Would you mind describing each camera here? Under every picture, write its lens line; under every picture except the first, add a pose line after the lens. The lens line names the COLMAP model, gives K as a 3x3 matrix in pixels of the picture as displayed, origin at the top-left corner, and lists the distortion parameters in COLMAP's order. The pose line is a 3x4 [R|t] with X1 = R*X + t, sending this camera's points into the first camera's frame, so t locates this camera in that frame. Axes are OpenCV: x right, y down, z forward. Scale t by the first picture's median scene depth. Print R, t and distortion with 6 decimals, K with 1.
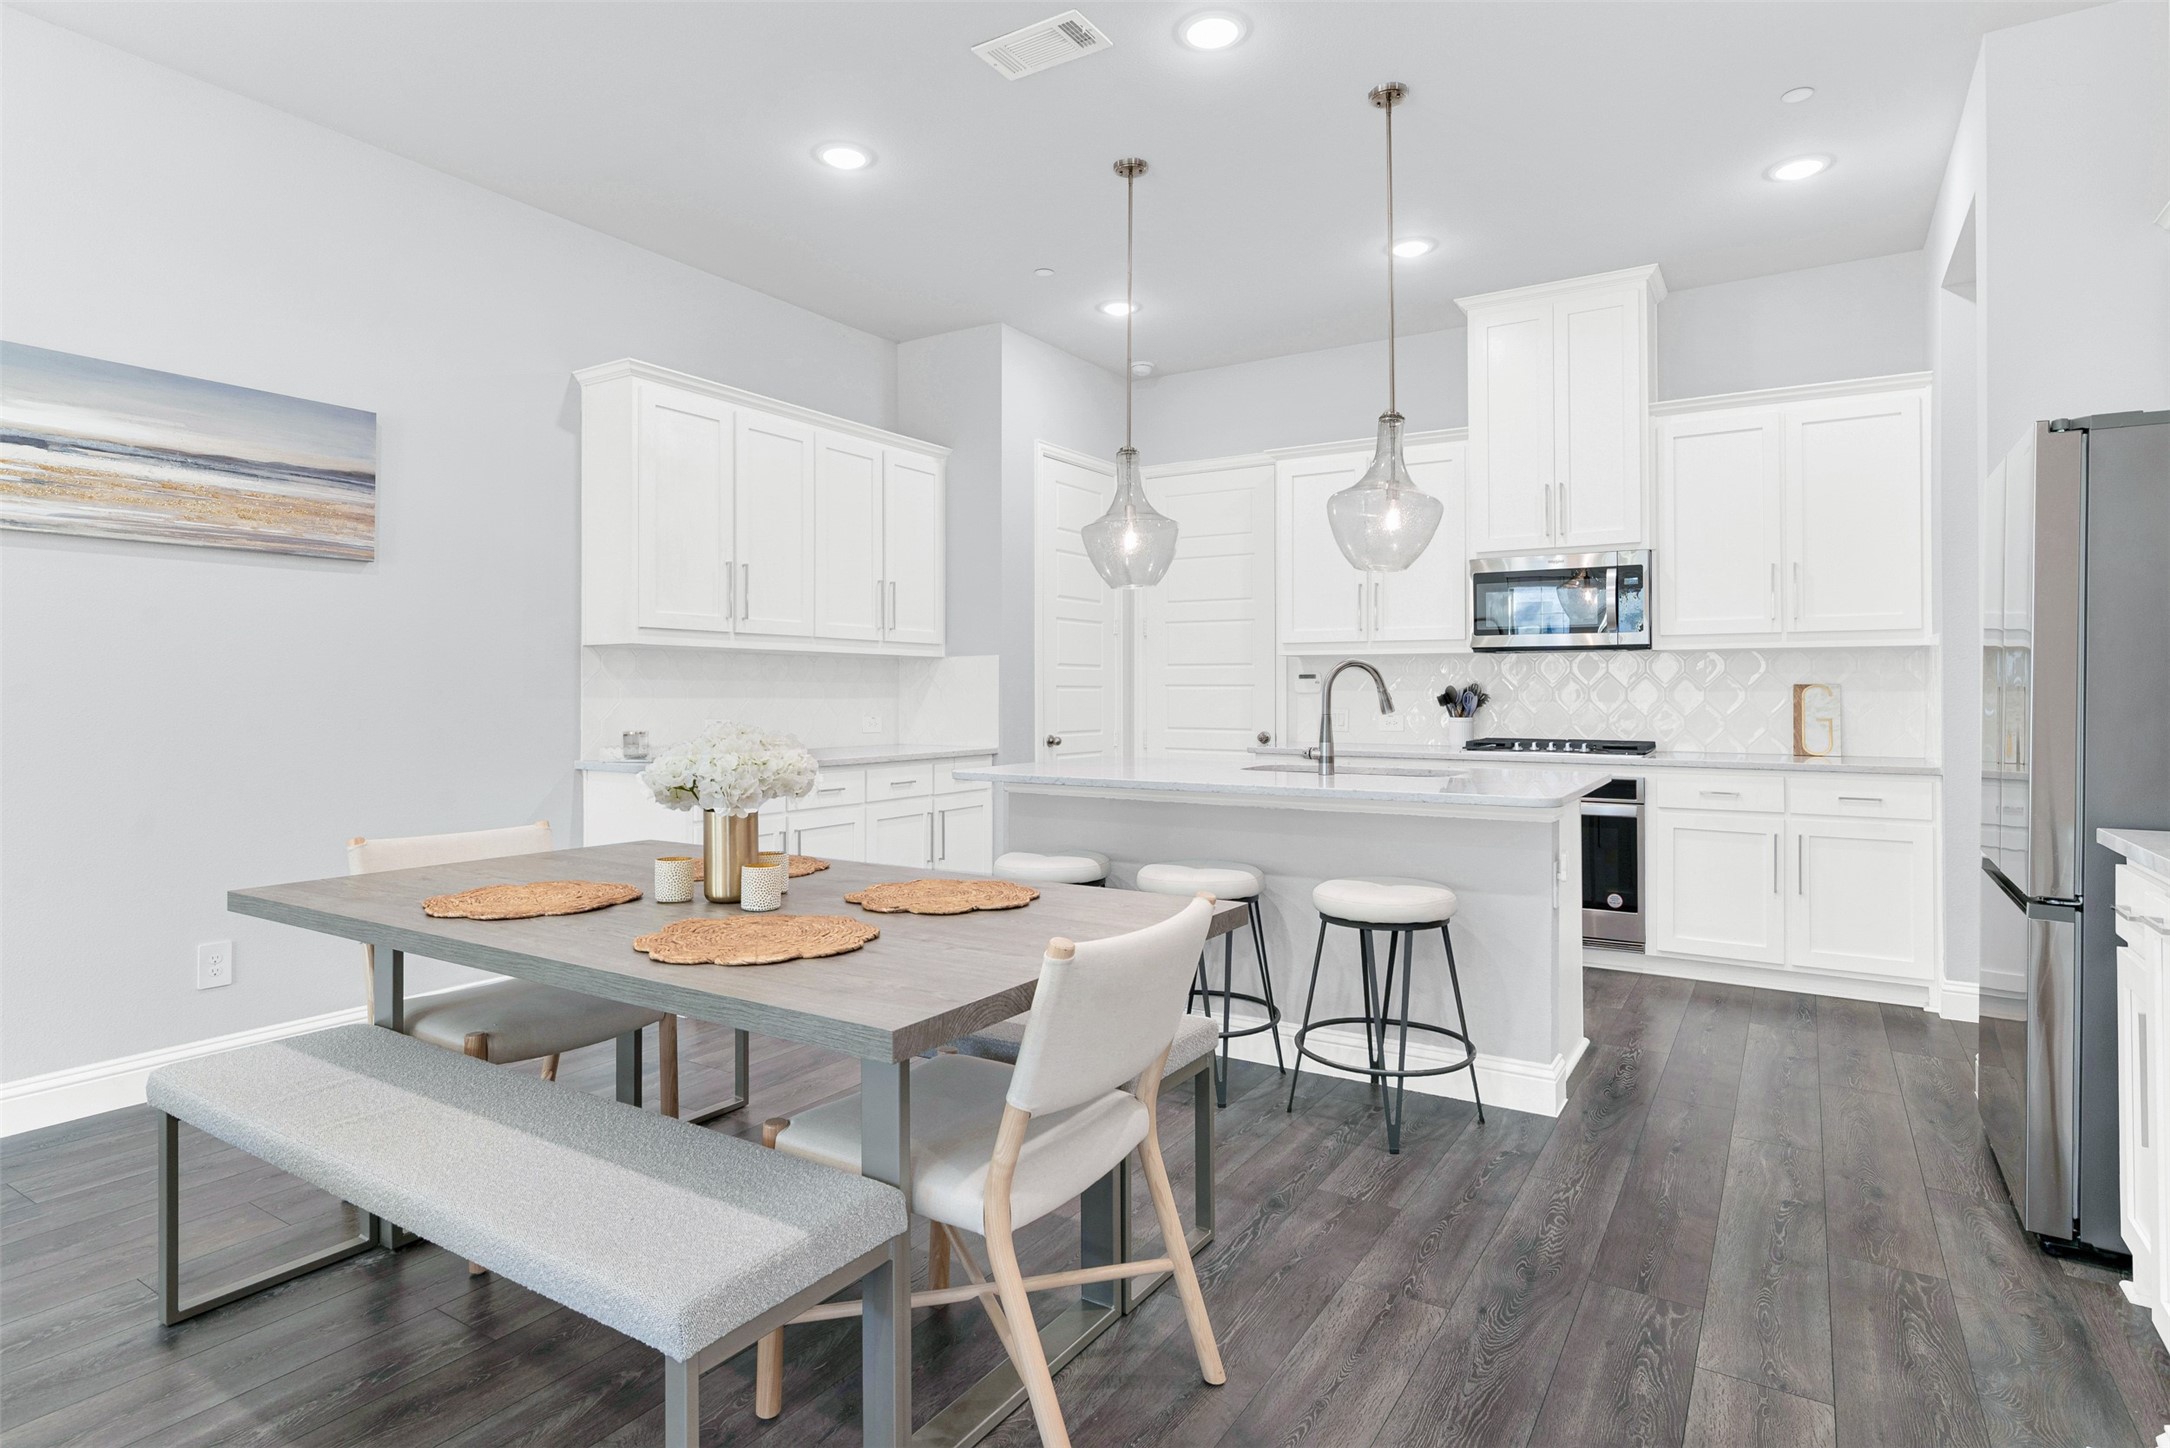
lens RADIAL K [[1124.7, 0, 1082.4], [0, 1124.7, 693.9], [0, 0, 1]] dist [-0.008740, 0.000900]
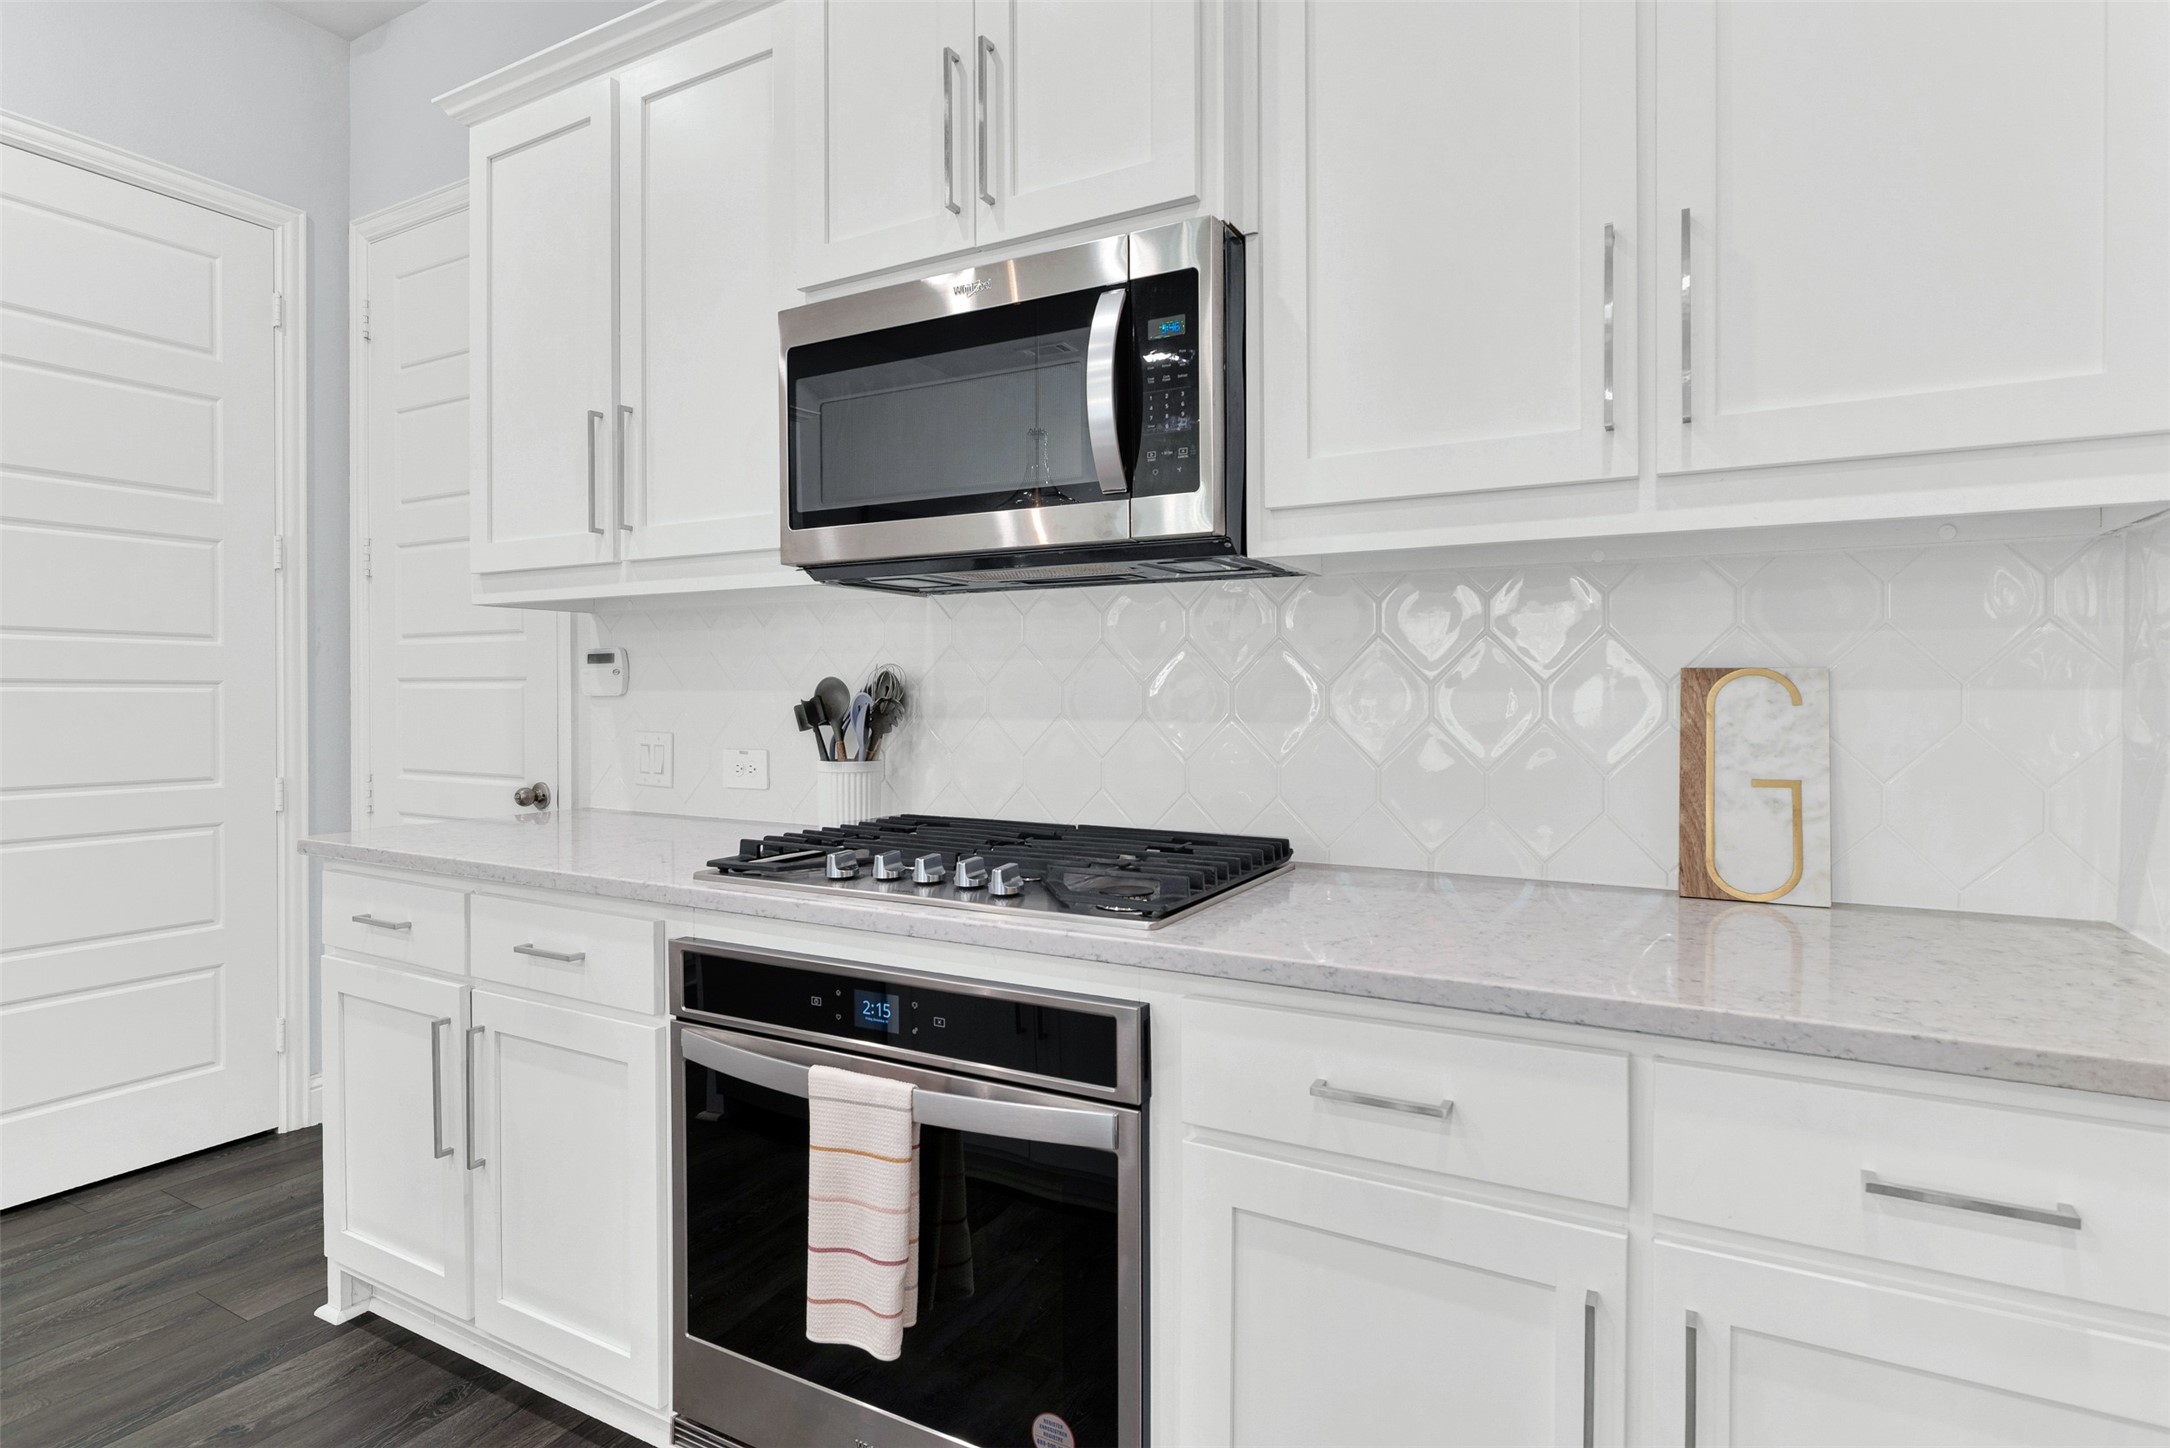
lens RADIAL K [[1124.7, 0, 1077.9], [0, 1124.7, 715.0], [0, 0, 1]] dist [-0.008740, 0.000900]
pose [[0.998199, -0.001485, 0.059972, 0.443727], [0.000376, 0.999829, 0.018505, -0.001368], [-0.059989, -0.018449, 0.998029, 0.691296]]
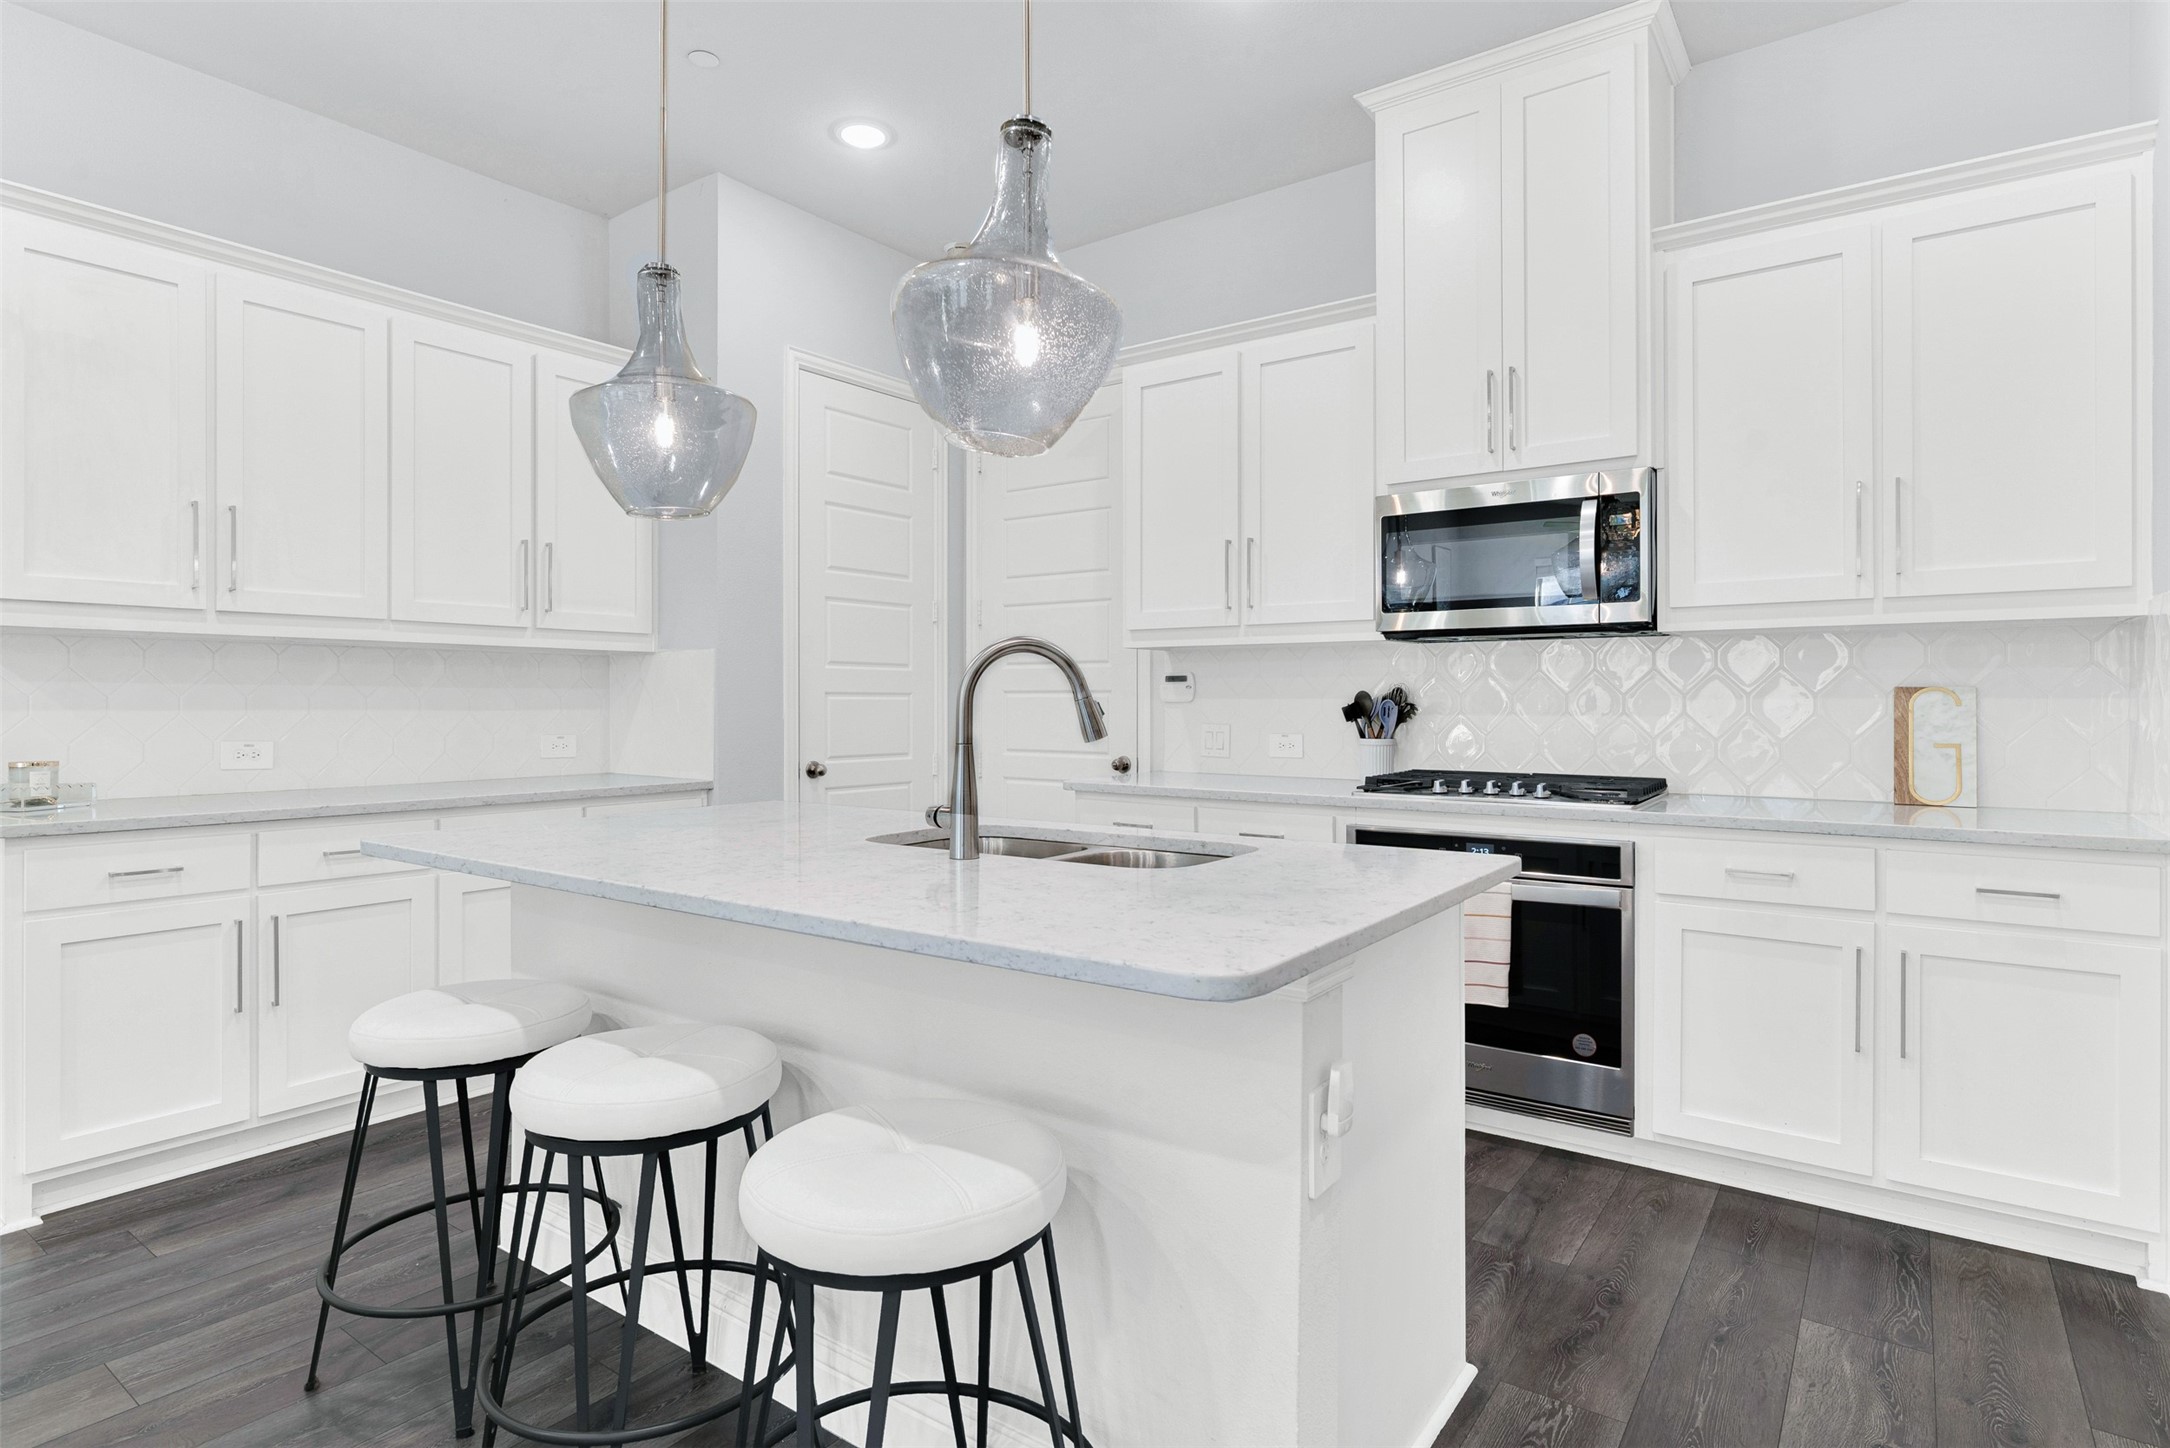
lens RADIAL K [[1124.7, 0, 1089.2], [0, 1124.7, 713.8], [0, 0, 1]] dist [-0.008740, 0.000900]
pose [[0.998081, -0.000283, -0.061927, 0.234871], [0.000986, 0.999935, 0.011317, -0.001334], [0.061920, -0.011357, 0.998017, 0.364747]]
